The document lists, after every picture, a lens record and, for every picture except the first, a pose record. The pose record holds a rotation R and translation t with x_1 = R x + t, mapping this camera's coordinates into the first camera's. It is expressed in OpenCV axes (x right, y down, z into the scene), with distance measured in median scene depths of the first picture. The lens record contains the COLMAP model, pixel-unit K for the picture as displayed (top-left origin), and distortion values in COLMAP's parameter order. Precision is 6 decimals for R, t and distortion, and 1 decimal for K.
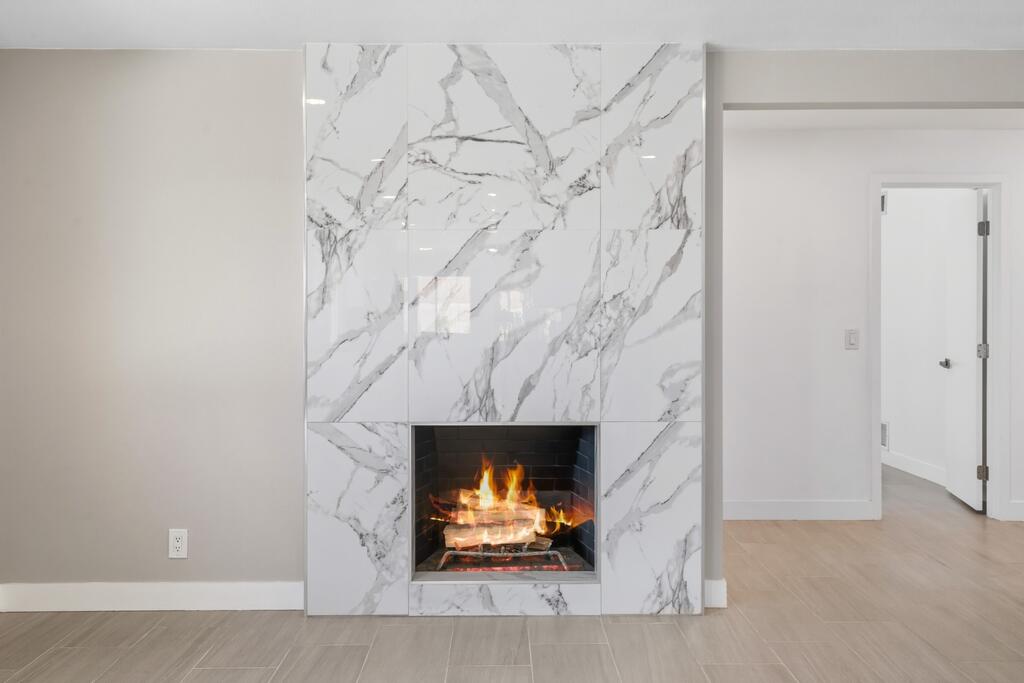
lens RADIAL K [[857.0, 0, 510.7], [0, 857.0, 325.9], [0, 0, 1]] dist [0.020392, 0.001175]
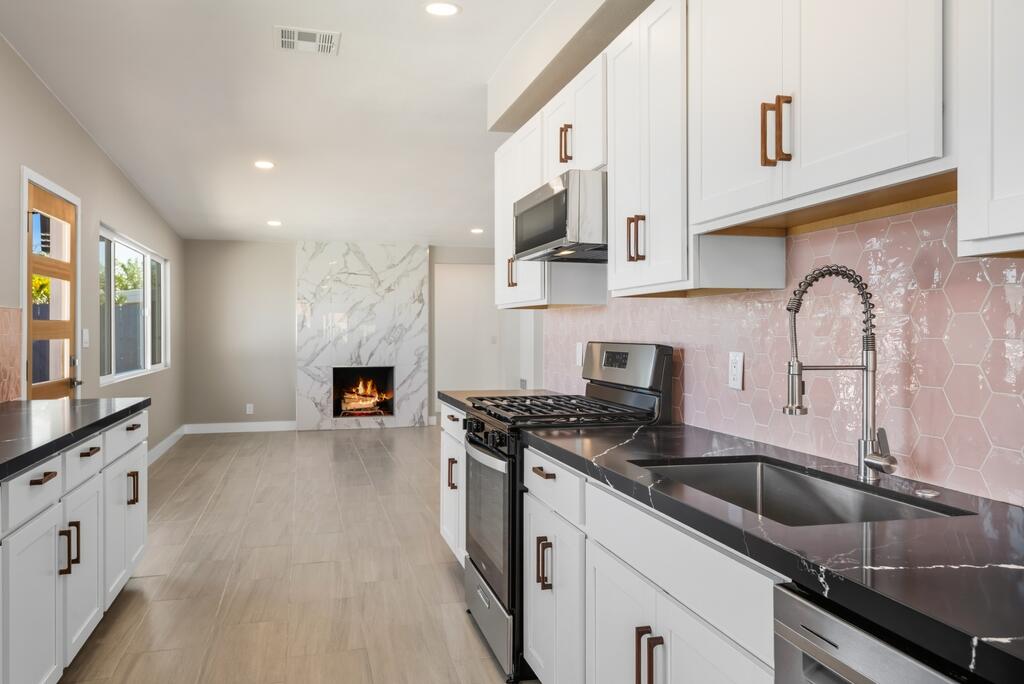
lens RADIAL K [[739.8, 0, 509.6], [0, 739.8, 337.8], [0, 0, 1]] dist [0.038986, -0.000460]
pose [[0.966870, -0.002096, 0.255260, -0.180525], [0.001811, 0.999997, 0.001352, 0.009404], [-0.255262, -0.000845, 0.966871, -1.705508]]
